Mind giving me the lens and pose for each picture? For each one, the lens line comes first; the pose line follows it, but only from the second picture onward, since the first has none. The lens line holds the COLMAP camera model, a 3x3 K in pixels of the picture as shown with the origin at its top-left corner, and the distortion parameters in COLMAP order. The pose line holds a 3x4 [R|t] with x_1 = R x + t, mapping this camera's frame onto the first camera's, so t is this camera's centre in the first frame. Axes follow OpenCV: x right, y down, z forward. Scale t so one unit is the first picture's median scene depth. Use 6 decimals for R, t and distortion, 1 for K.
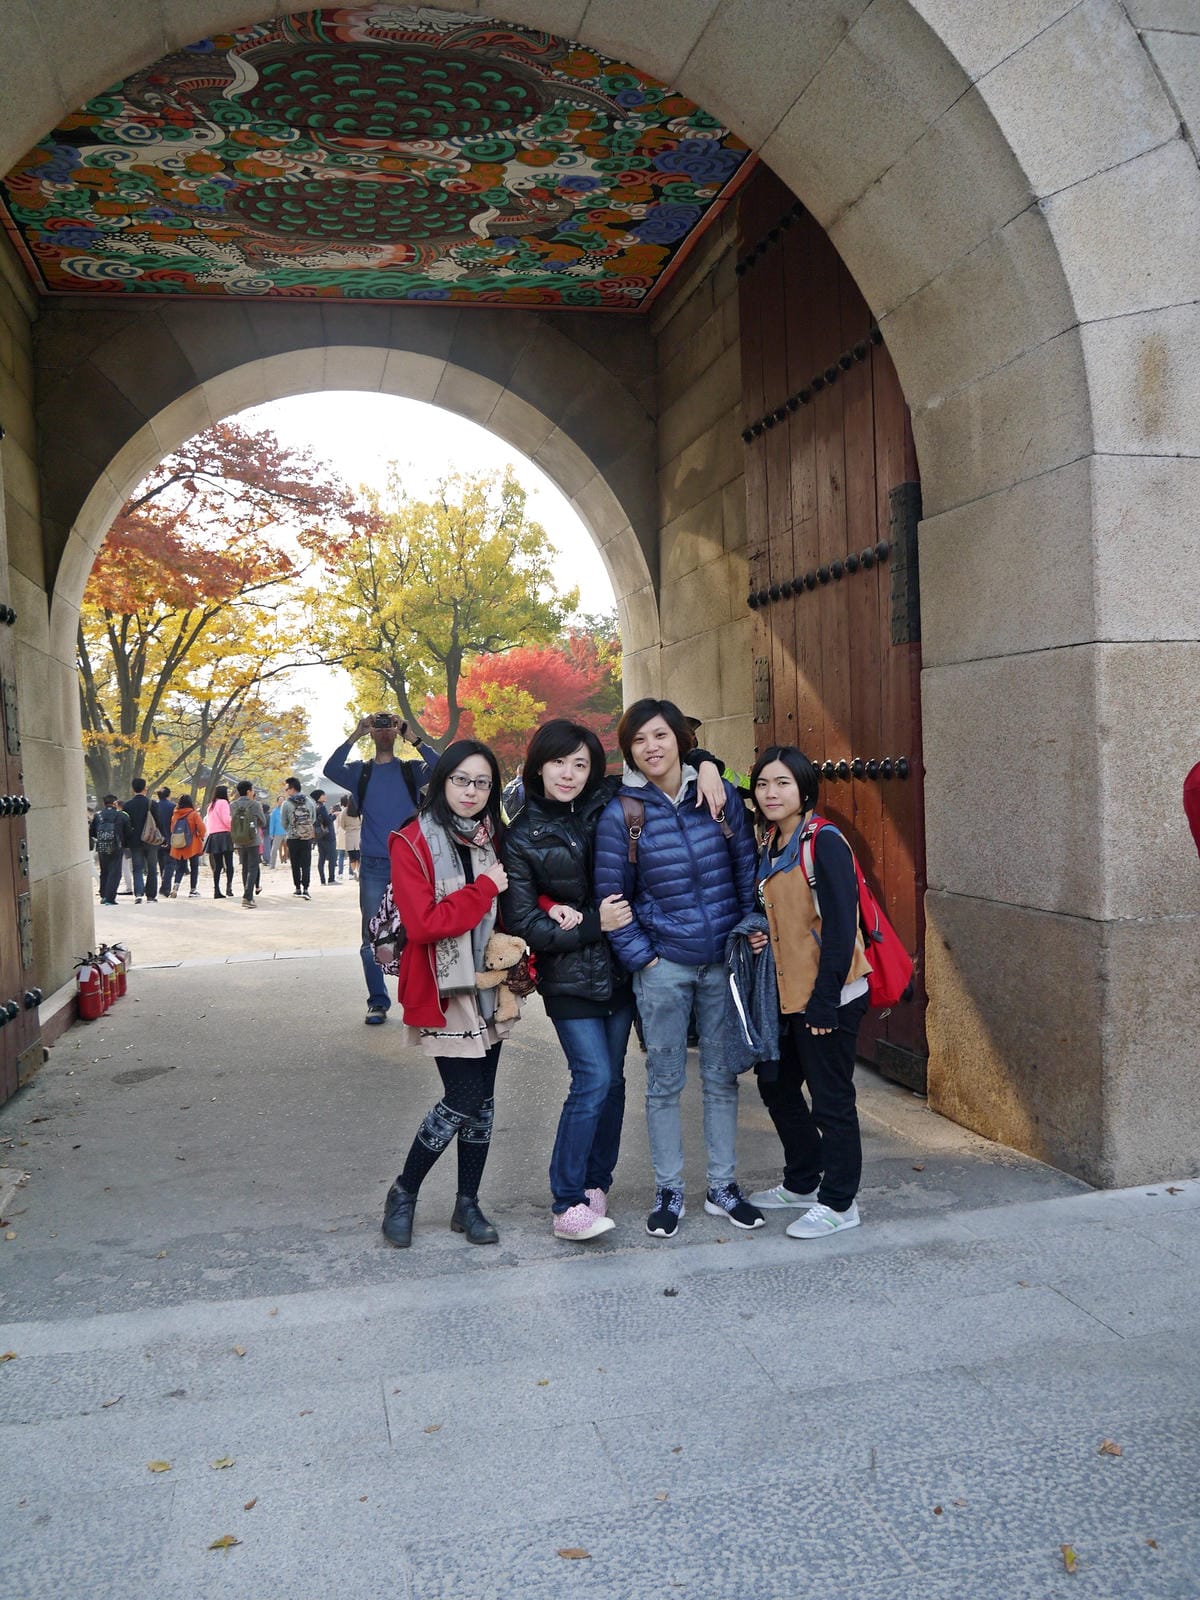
lens RADIAL K [[1336.7, 0, 603.6], [0, 1336.7, 805.6], [0, 0, 1]] dist [-0.070932, 0.045133]
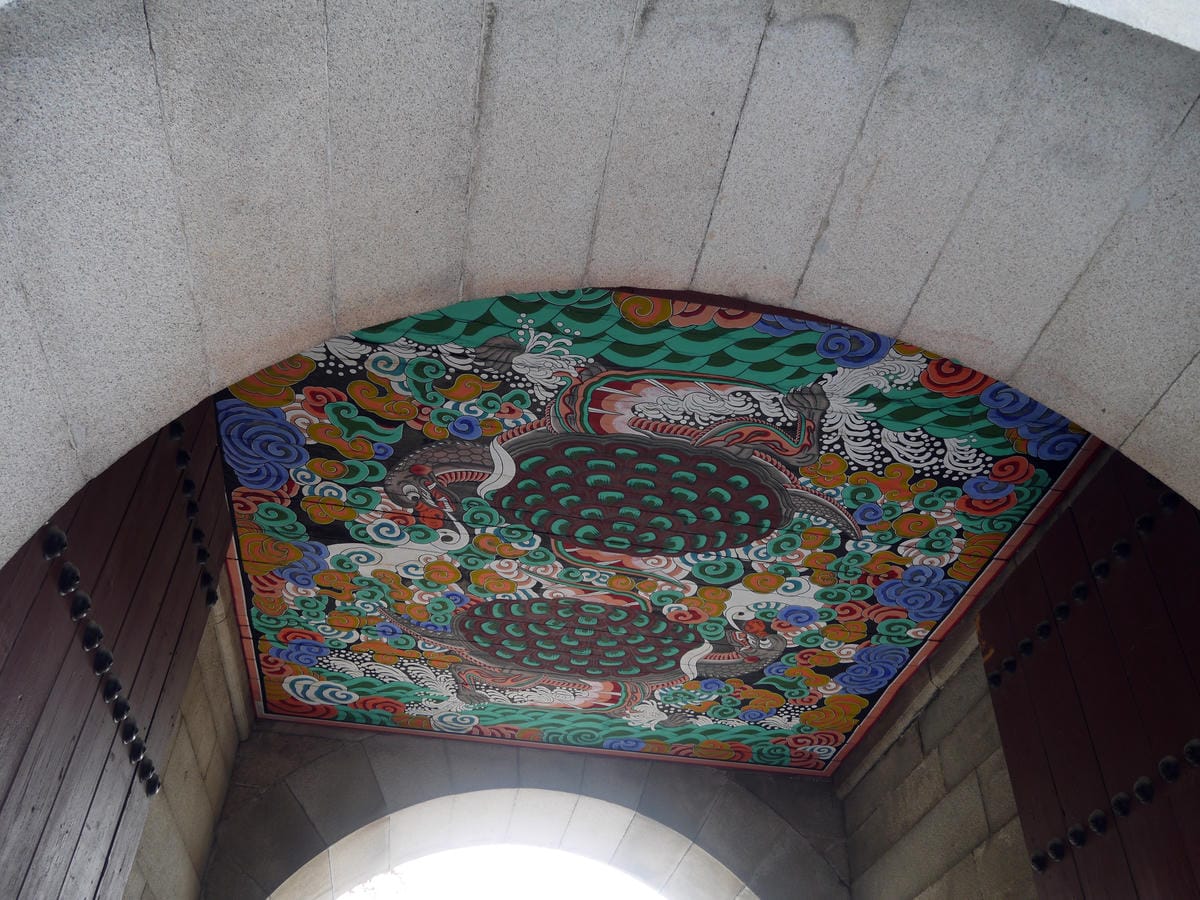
lens RADIAL K [[1002.5, 0, 603.0], [0, 1002.5, 443.1], [0, 0, 1]] dist [-0.070932, 0.045133]
pose [[0.996238, 0.013431, -0.085615, -0.104399], [-0.068919, 0.721730, -0.688735, -0.025506], [0.052541, 0.692045, 0.719940, 0.343280]]
